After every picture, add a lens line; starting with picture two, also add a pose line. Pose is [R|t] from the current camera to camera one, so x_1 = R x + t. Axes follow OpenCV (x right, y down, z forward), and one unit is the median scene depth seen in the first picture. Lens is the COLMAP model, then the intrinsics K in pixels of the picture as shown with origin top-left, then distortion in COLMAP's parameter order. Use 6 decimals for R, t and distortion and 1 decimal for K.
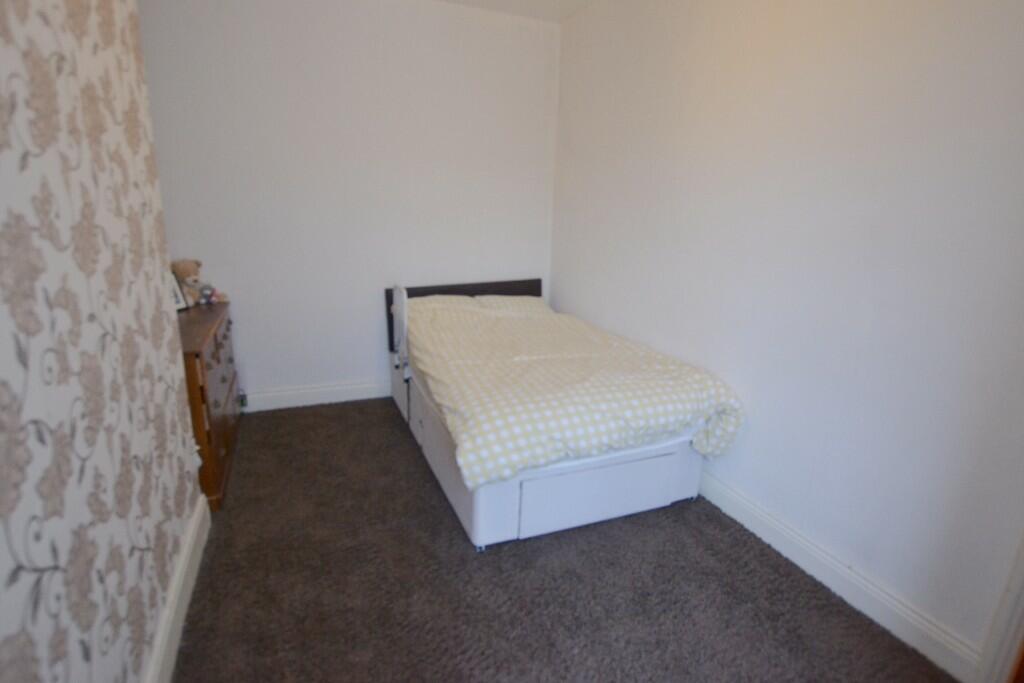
lens RADIAL K [[510.1, 0, 513.7], [0, 510.1, 346.2], [0, 0, 1]] dist [-0.027356, 0.002604]
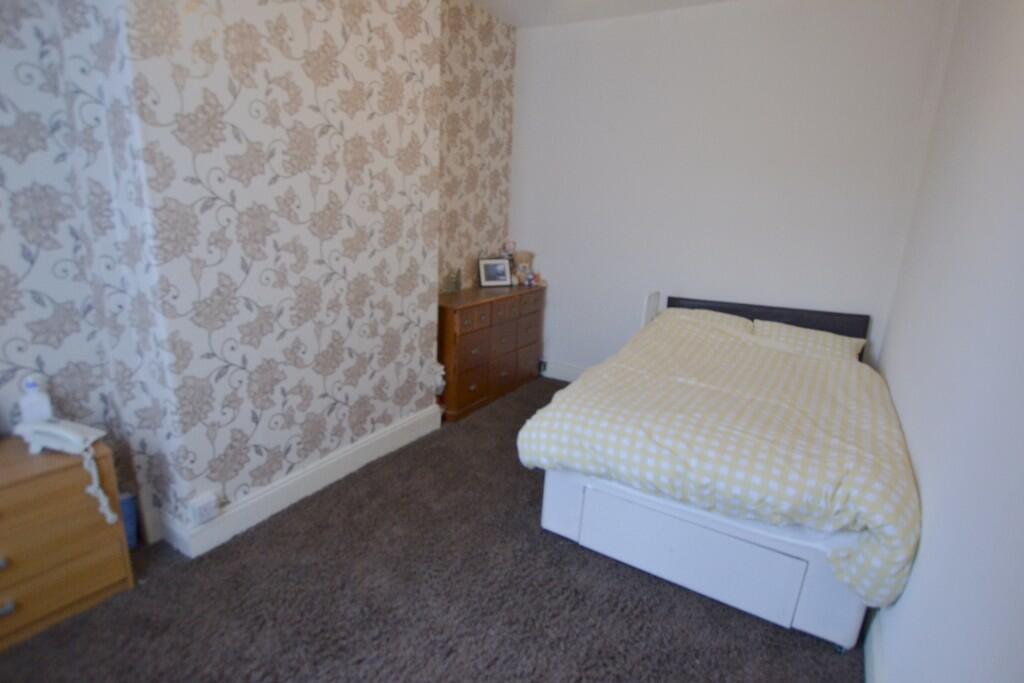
lens RADIAL K [[510.1, 0, 513.7], [0, 510.1, 346.2], [0, 0, 1]] dist [-0.027356, 0.002604]
pose [[0.587087, 0.211668, -0.781361, 0.675735], [-0.237685, 0.967741, 0.083570, -0.049308], [0.773844, 0.136655, 0.618458, 0.252515]]
